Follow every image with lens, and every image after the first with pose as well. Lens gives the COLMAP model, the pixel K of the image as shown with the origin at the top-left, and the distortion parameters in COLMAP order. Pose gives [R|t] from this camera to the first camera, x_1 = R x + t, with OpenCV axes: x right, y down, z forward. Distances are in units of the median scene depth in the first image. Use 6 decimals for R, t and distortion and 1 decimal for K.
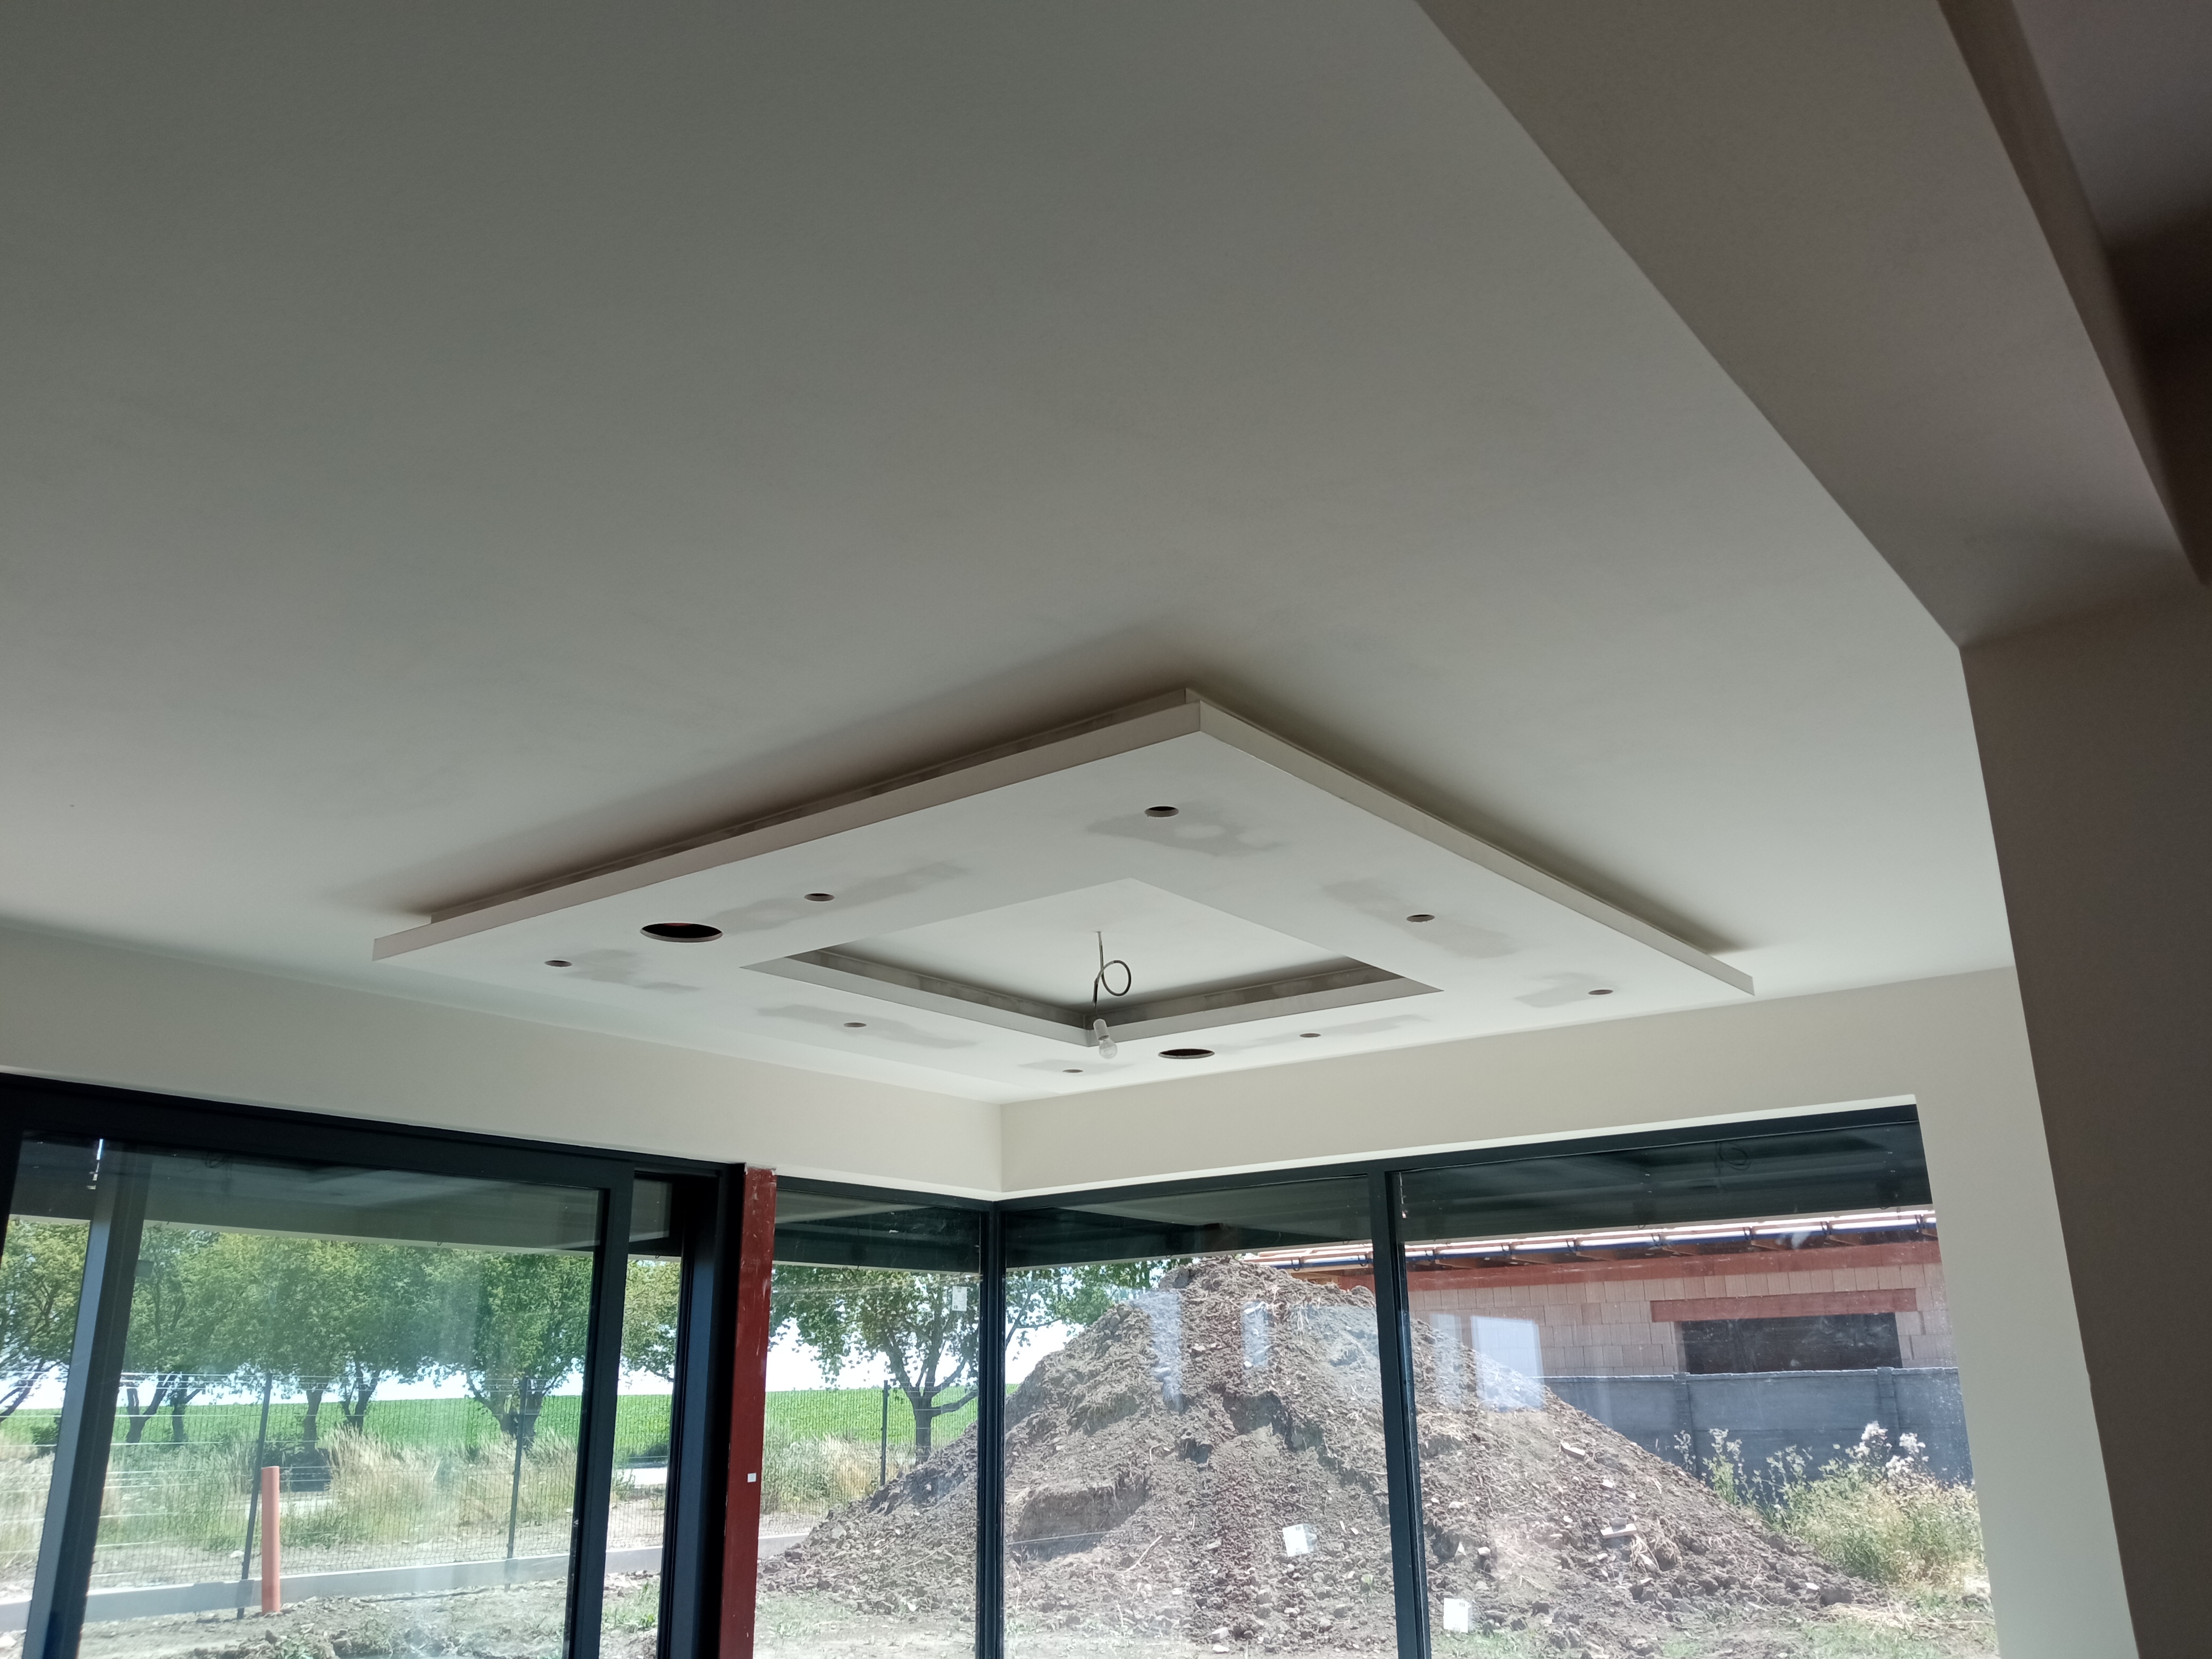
lens RADIAL K [[1793.2, 0, 1110.8], [0, 1793.2, 833.8], [0, 0, 1]] dist [0.113821, -0.201382]
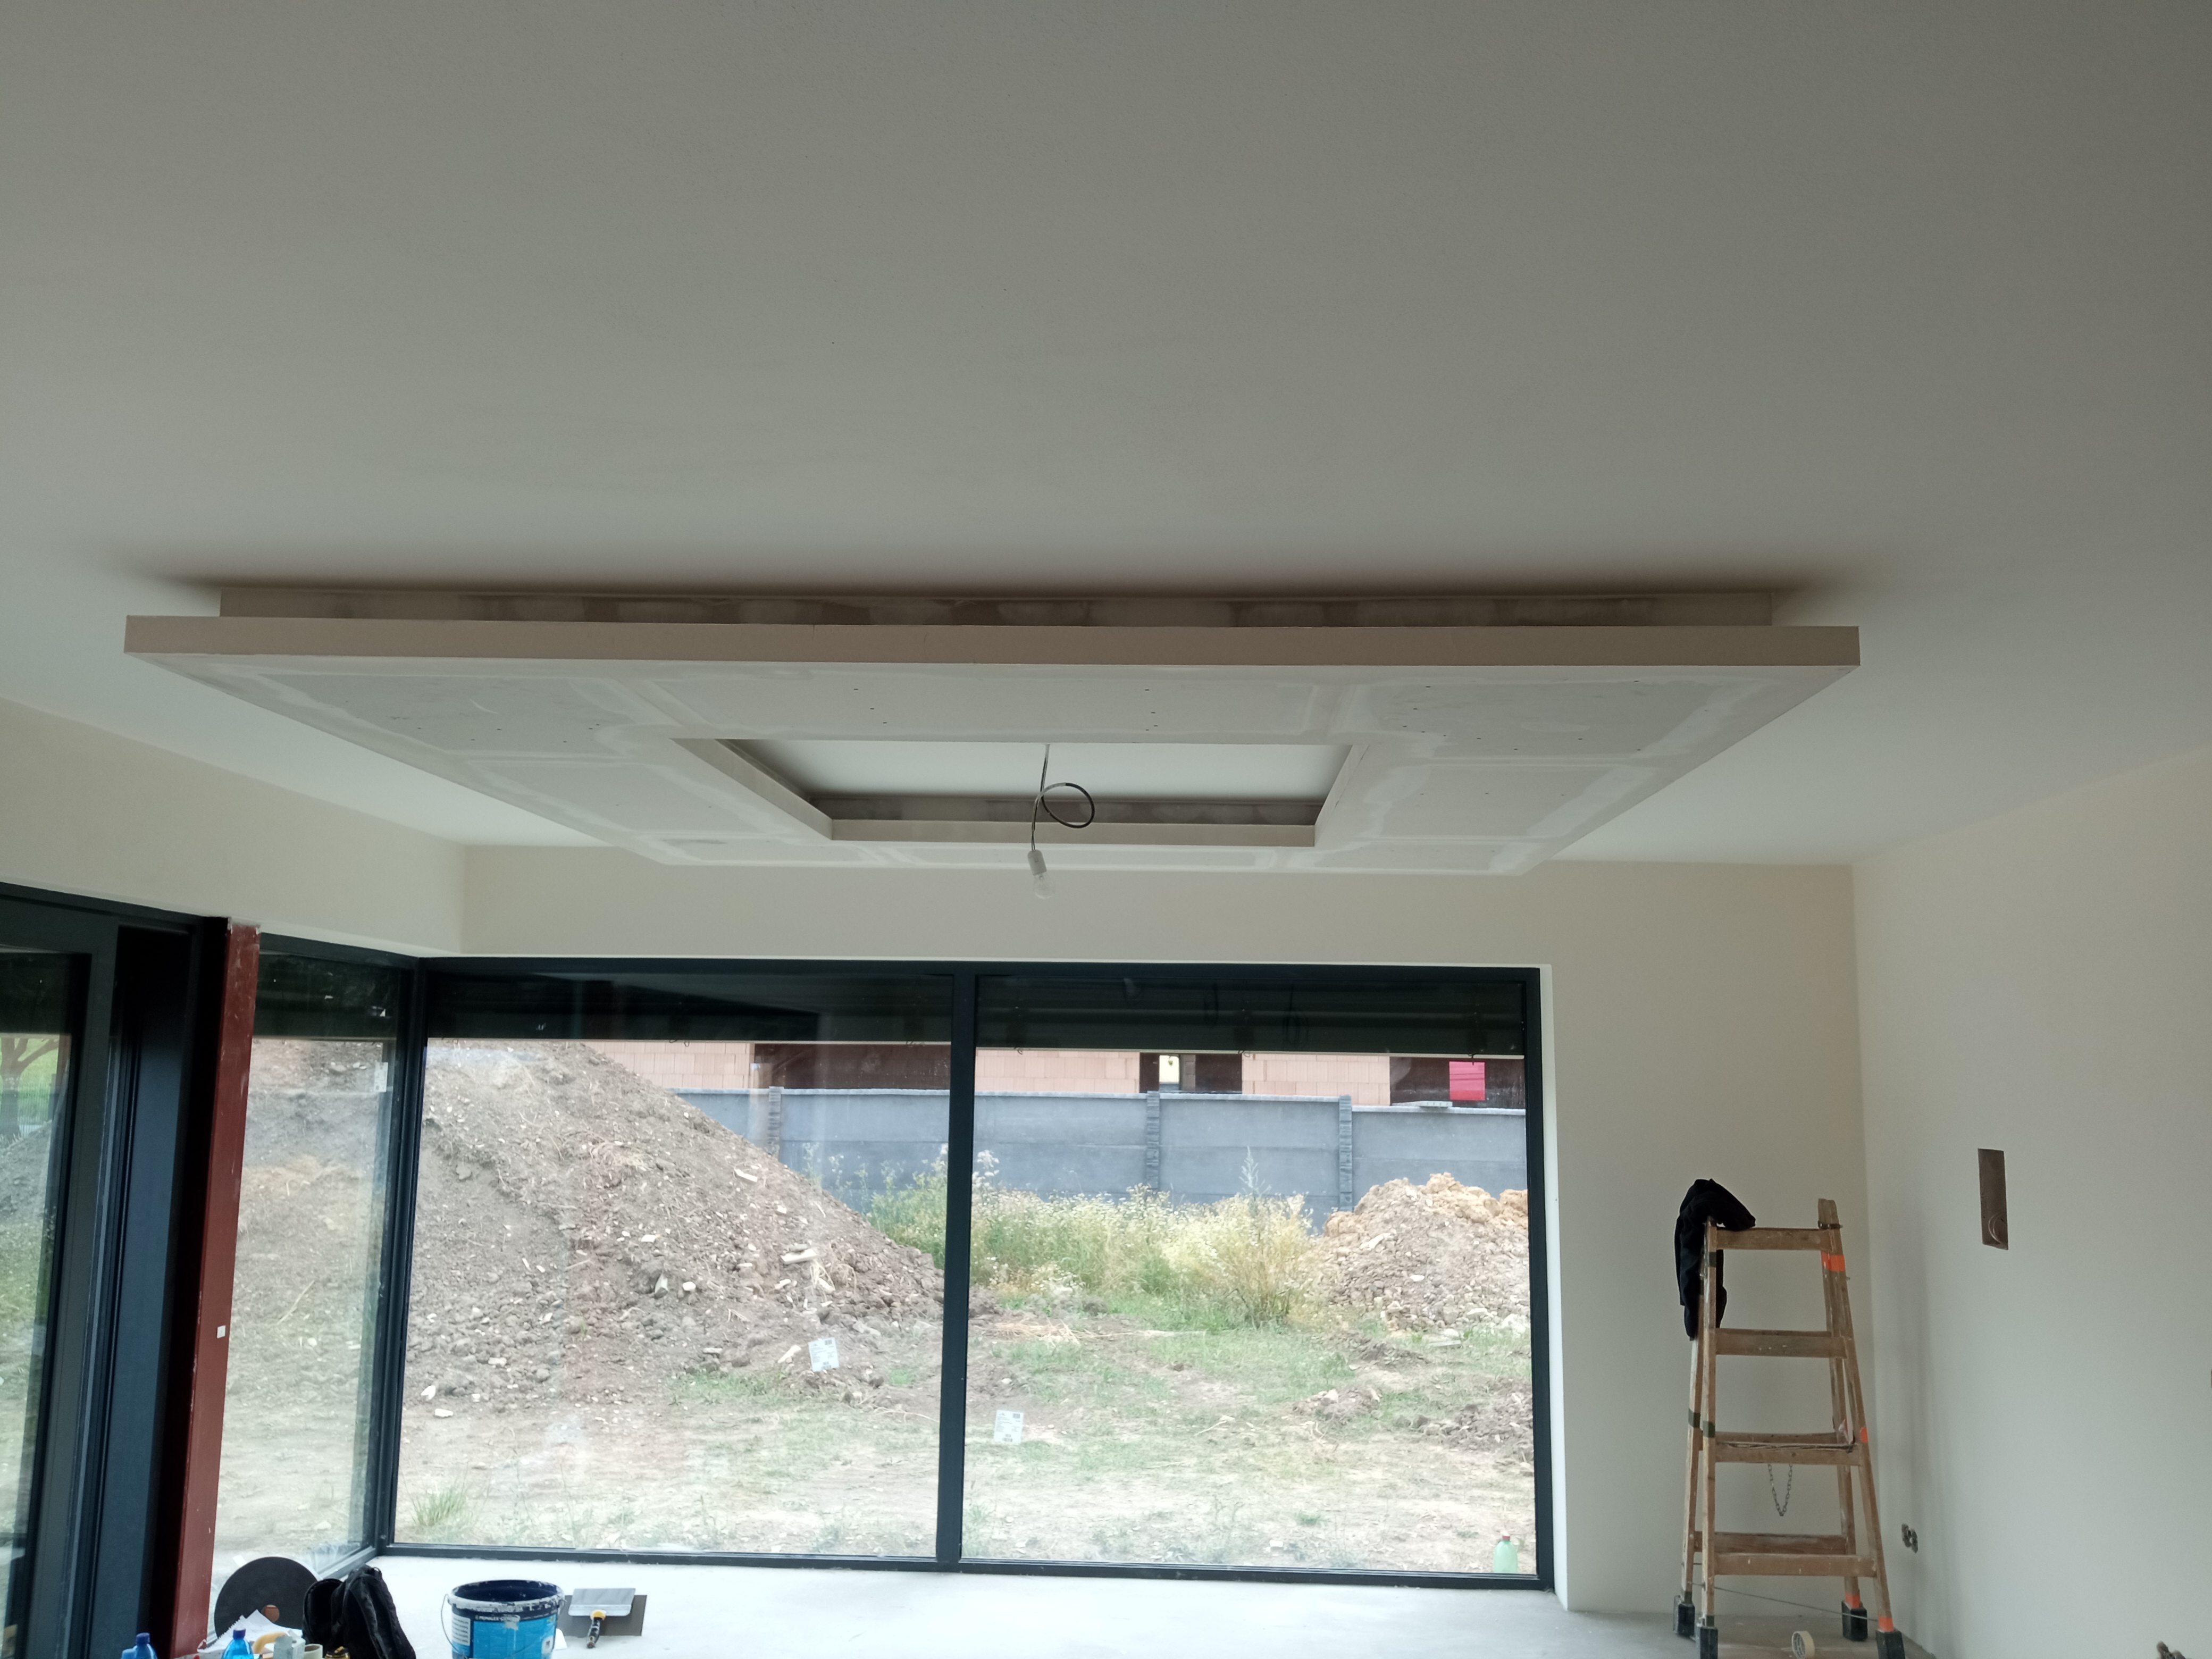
lens RADIAL K [[1793.2, 0, 1110.8], [0, 1793.2, 833.8], [0, 0, 1]] dist [0.113821, -0.201382]
pose [[0.820174, 0.102721, 0.562817, -0.180395], [-0.201201, 0.972696, 0.115675, -0.002547], [-0.535568, -0.208113, 0.818447, 0.125032]]
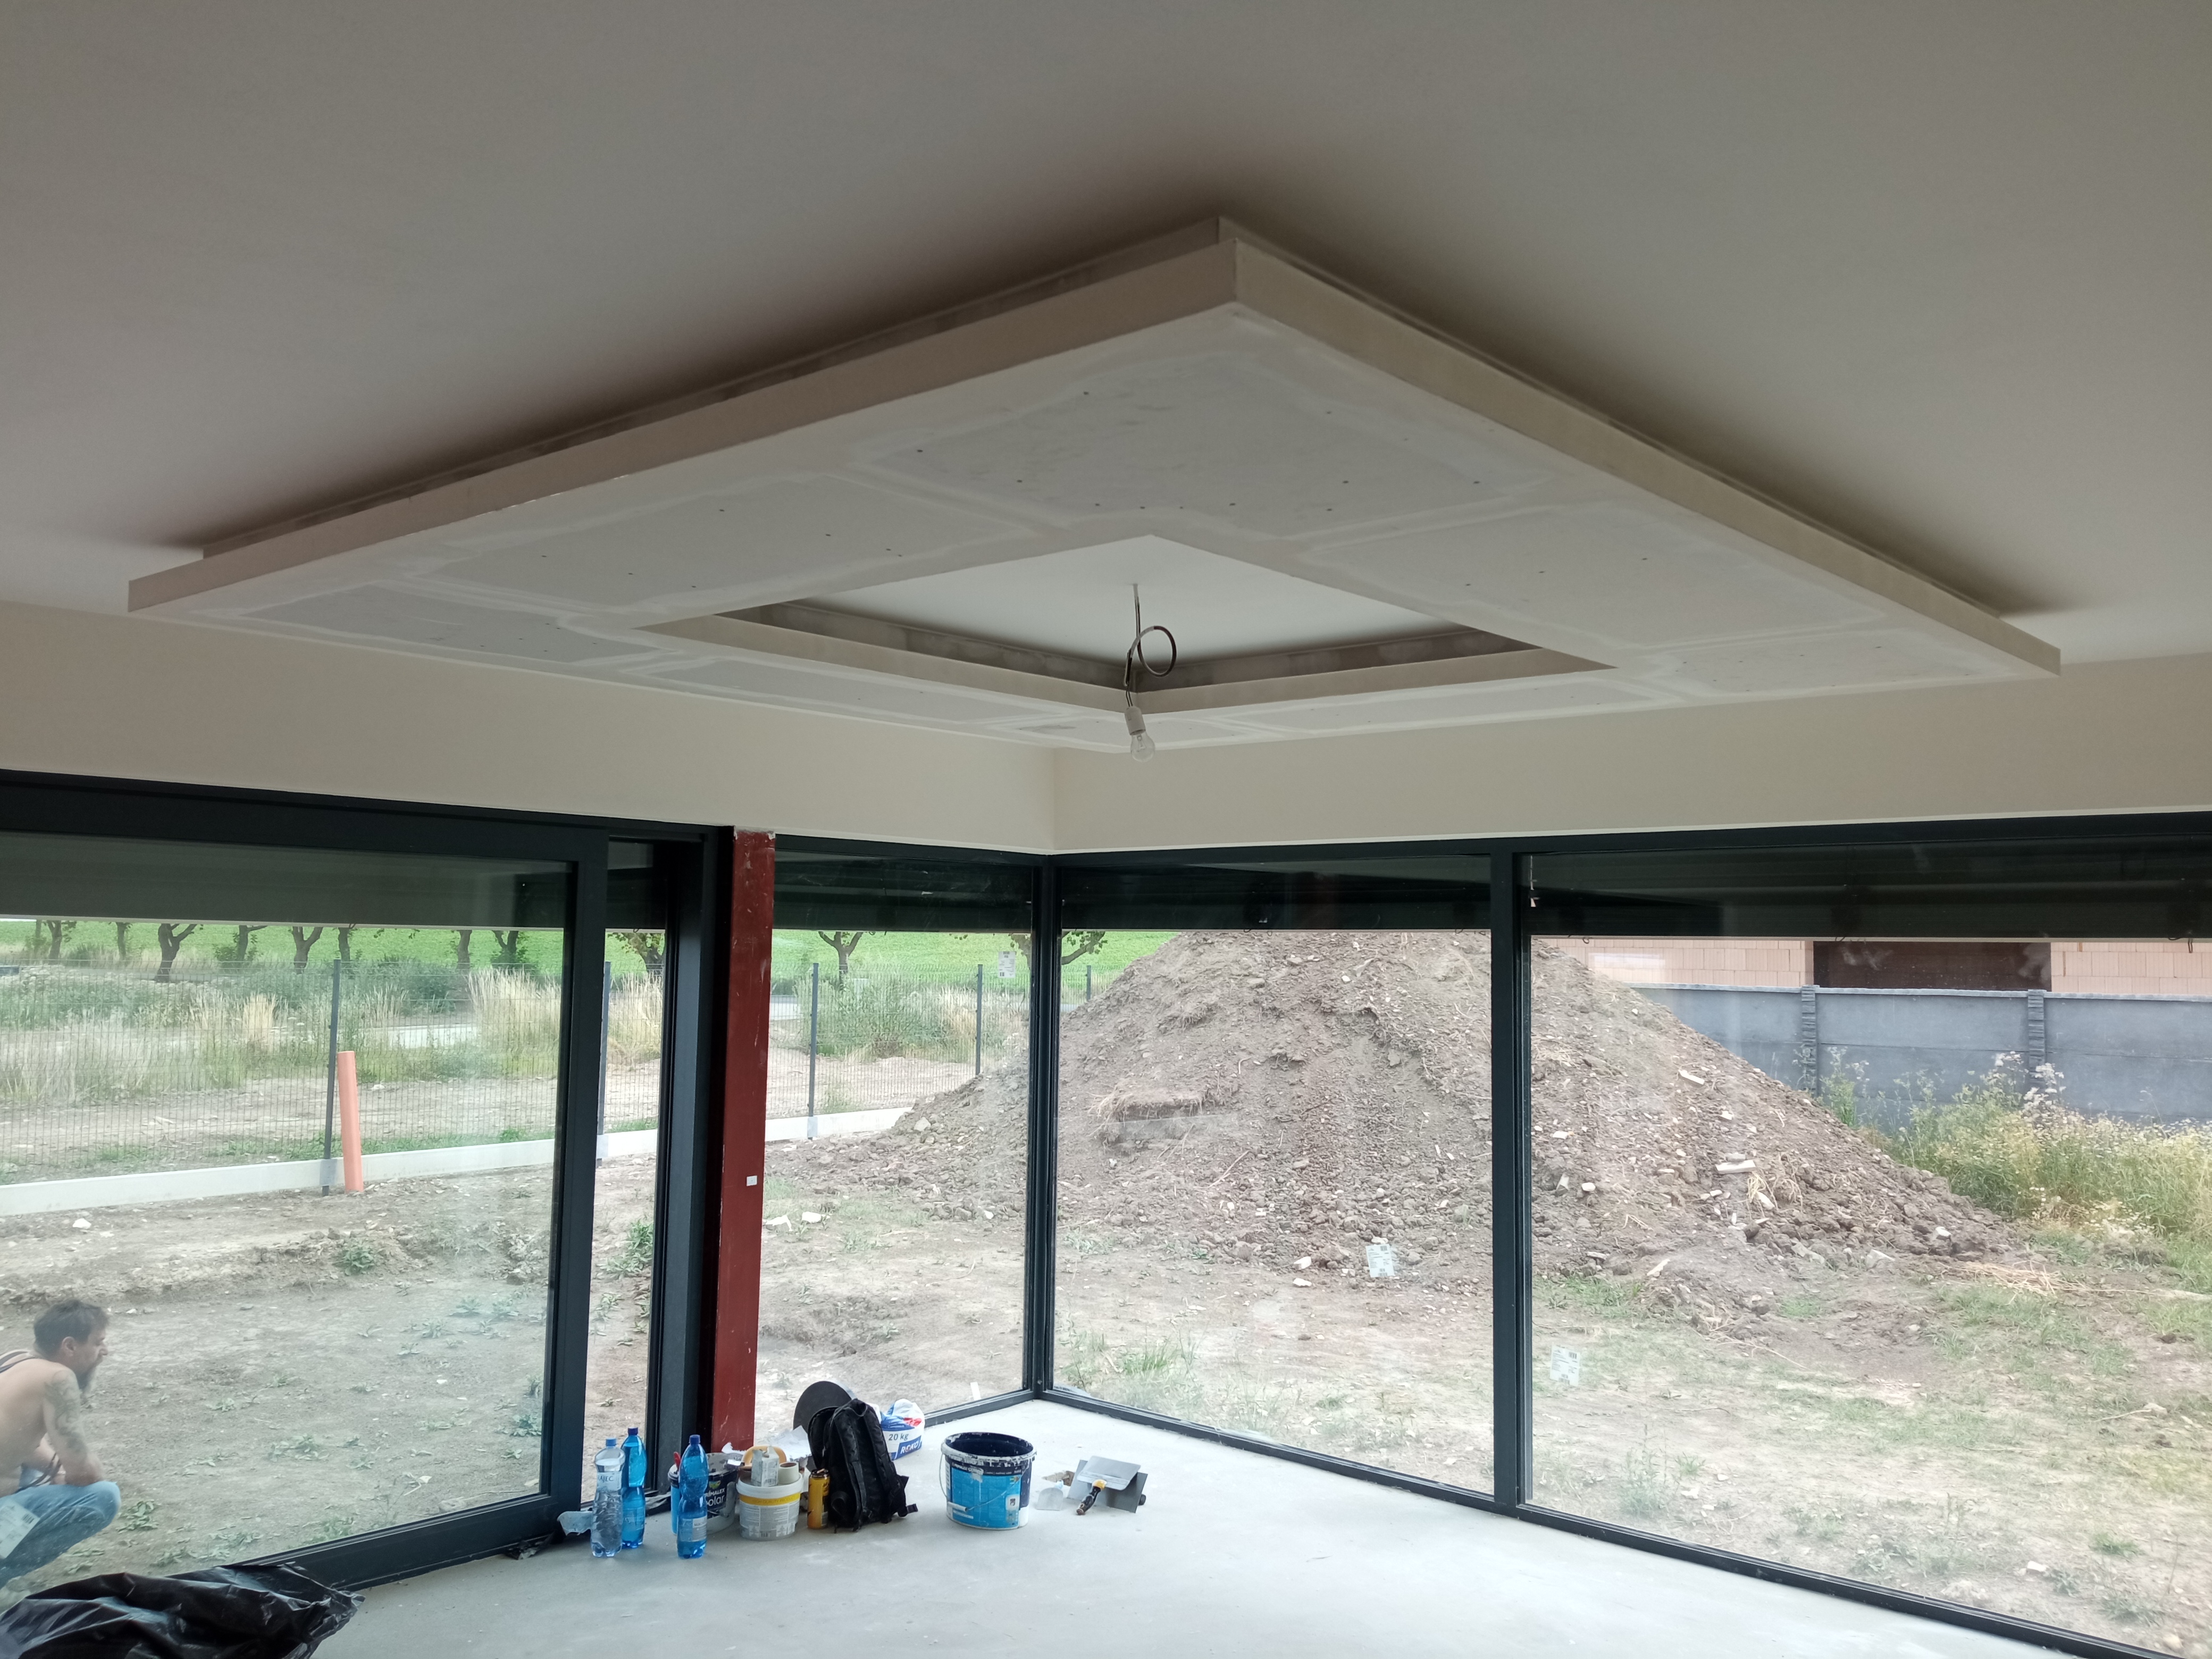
lens RADIAL K [[1784.6, 0, 1109.3], [0, 1784.6, 831.2], [0, 0, 1]] dist [0.118833, -0.202706]
pose [[0.997526, 0.025387, -0.065557, 0.013322], [-0.008826, 0.970367, 0.241476, -0.008990], [0.069745, -0.240300, 0.968190, 0.117154]]
